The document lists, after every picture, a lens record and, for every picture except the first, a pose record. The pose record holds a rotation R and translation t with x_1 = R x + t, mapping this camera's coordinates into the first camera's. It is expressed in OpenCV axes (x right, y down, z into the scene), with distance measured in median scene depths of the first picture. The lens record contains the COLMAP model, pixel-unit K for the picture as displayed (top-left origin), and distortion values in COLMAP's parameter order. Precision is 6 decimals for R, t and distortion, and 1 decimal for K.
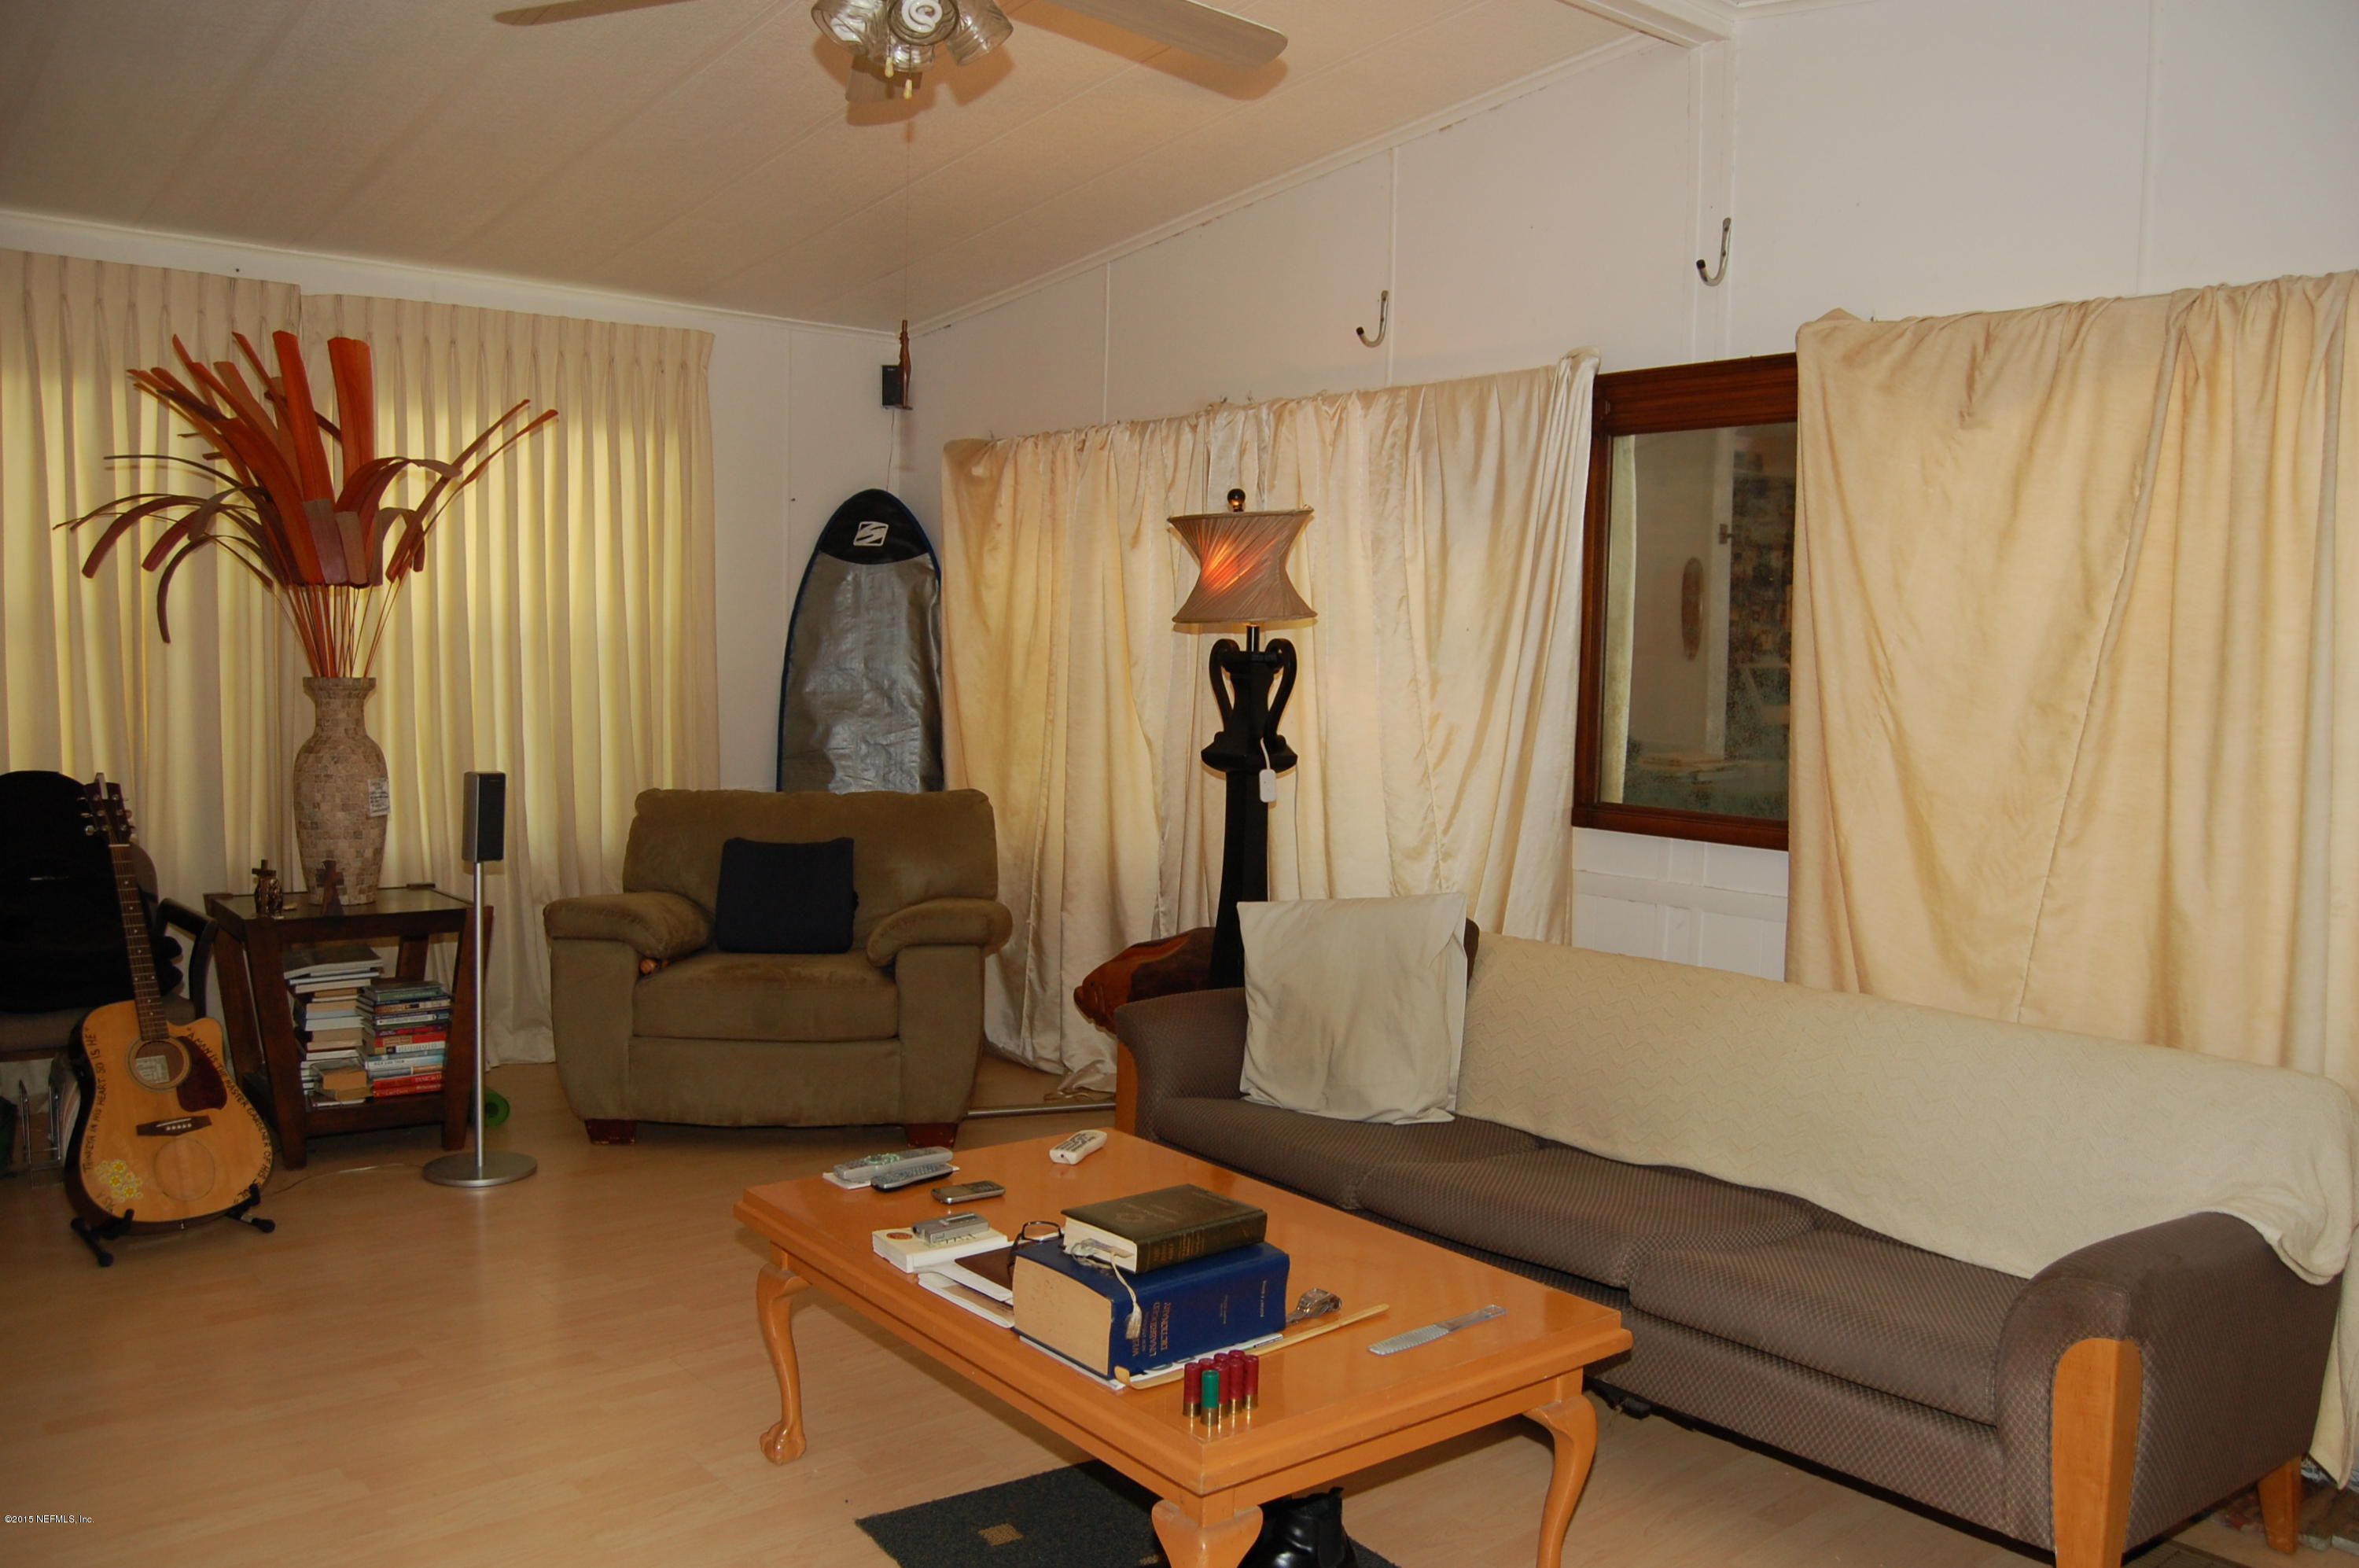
lens RADIAL K [[1854.9, 0, 1193.5], [0, 1854.9, 818.4], [0, 0, 1]] dist [-0.082503, 0.020457]
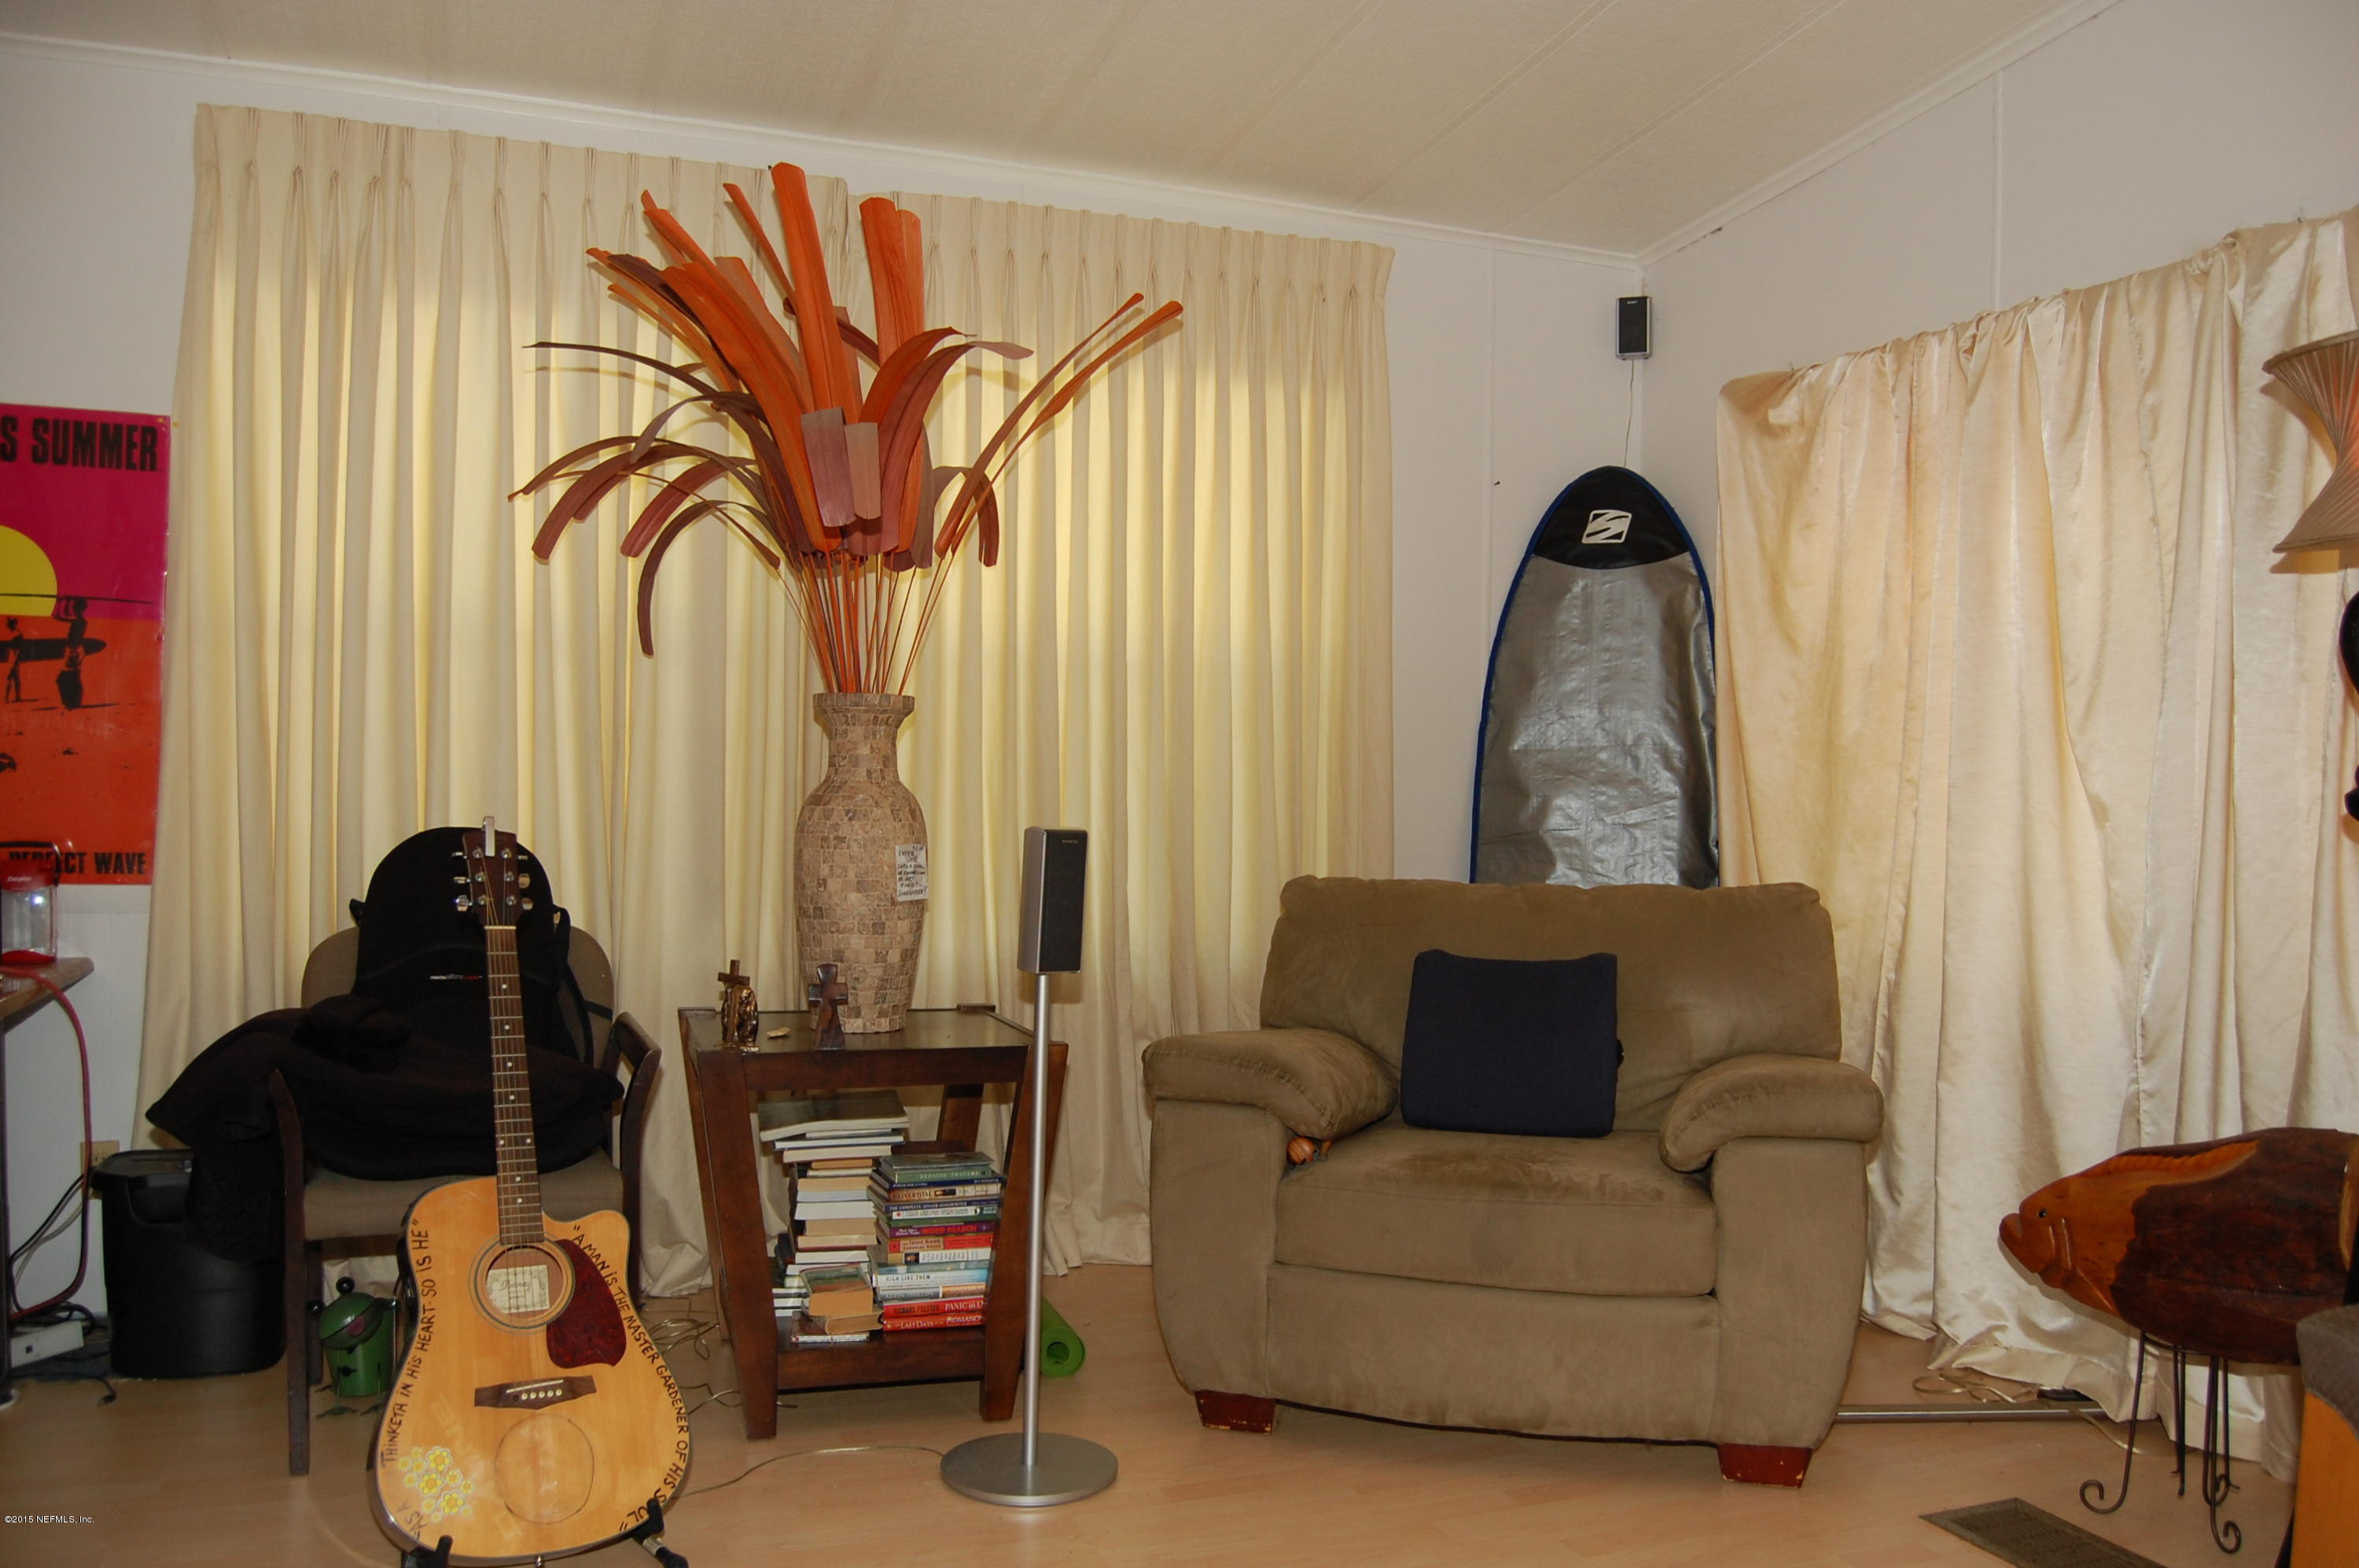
lens RADIAL K [[1854.9, 0, 1194.2], [0, 1854.9, 828.0], [0, 0, 1]] dist [-0.082503, 0.020457]
pose [[0.947364, 0.004309, -0.320129, -0.129724], [-0.025744, 0.997697, -0.062757, 0.011802], [0.319121, 0.067695, 0.945293, 0.386573]]
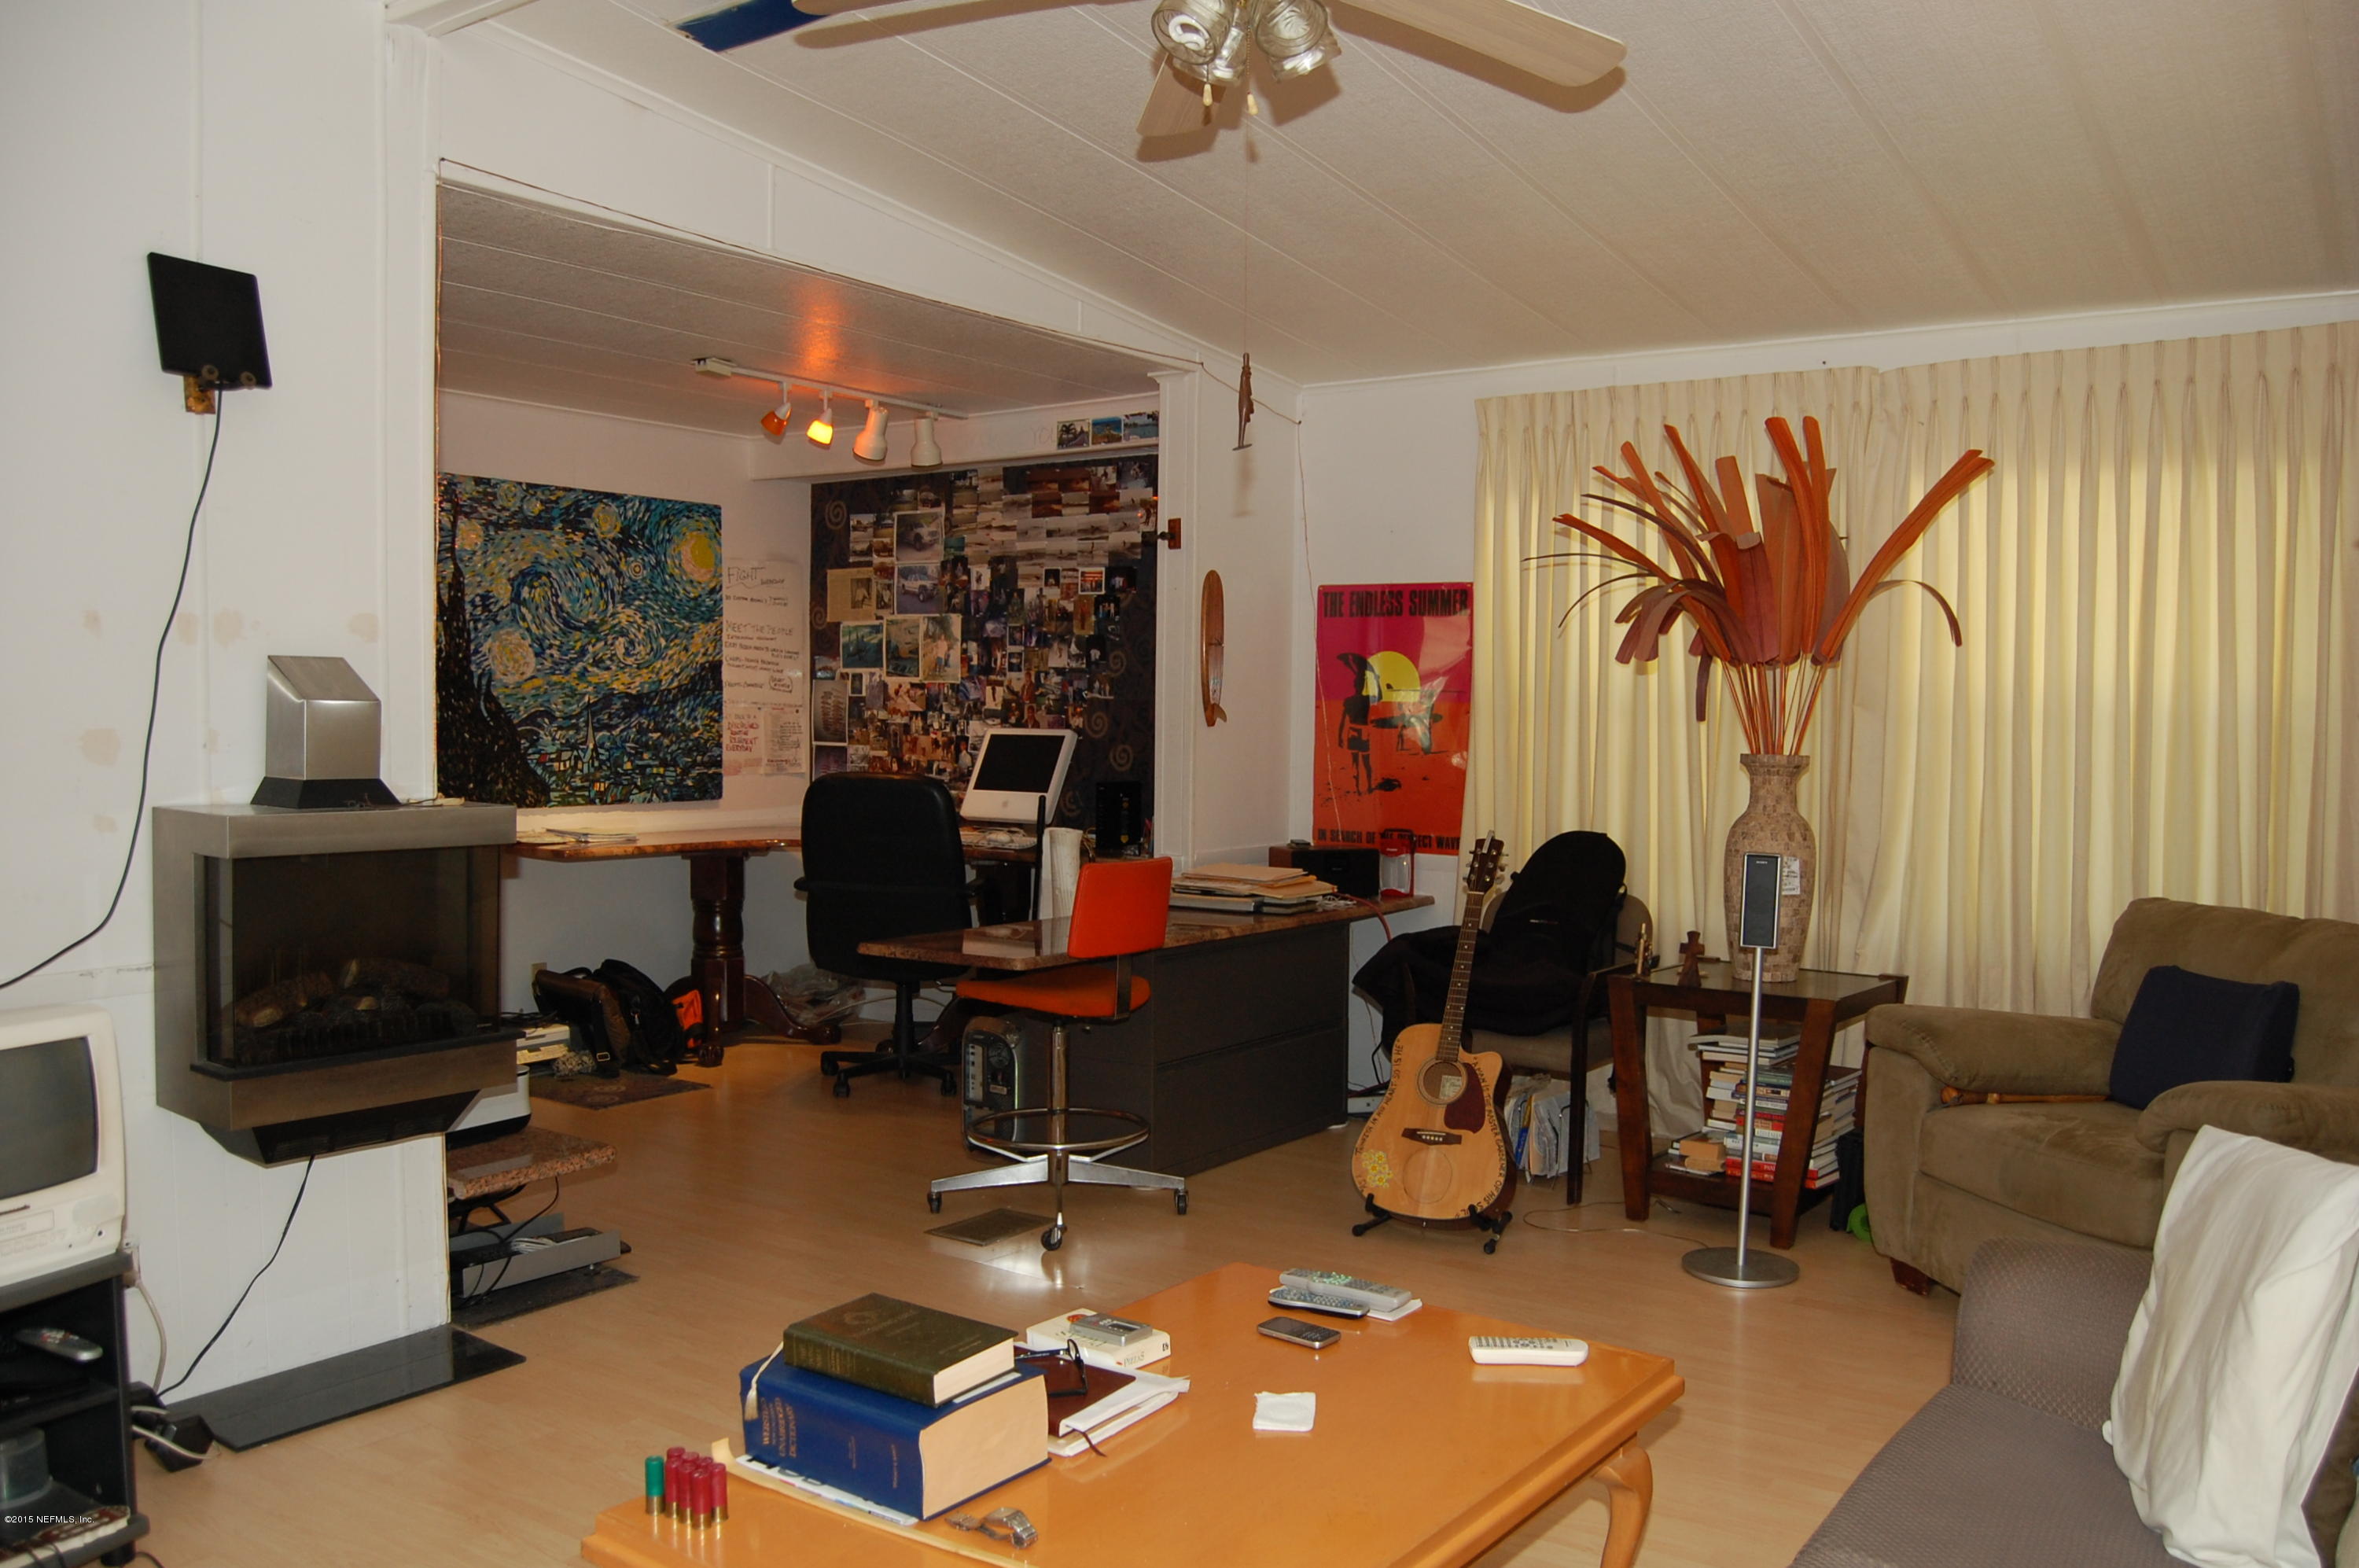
lens RADIAL K [[1854.9, 0, 1193.7], [0, 1854.9, 777.6], [0, 0, 1]] dist [-0.082503, 0.020457]
pose [[0.258478, 0.017467, -0.965859, 0.421665], [-0.090010, 0.995922, -0.006077, -0.029067], [0.961815, 0.088508, 0.258996, 0.425606]]
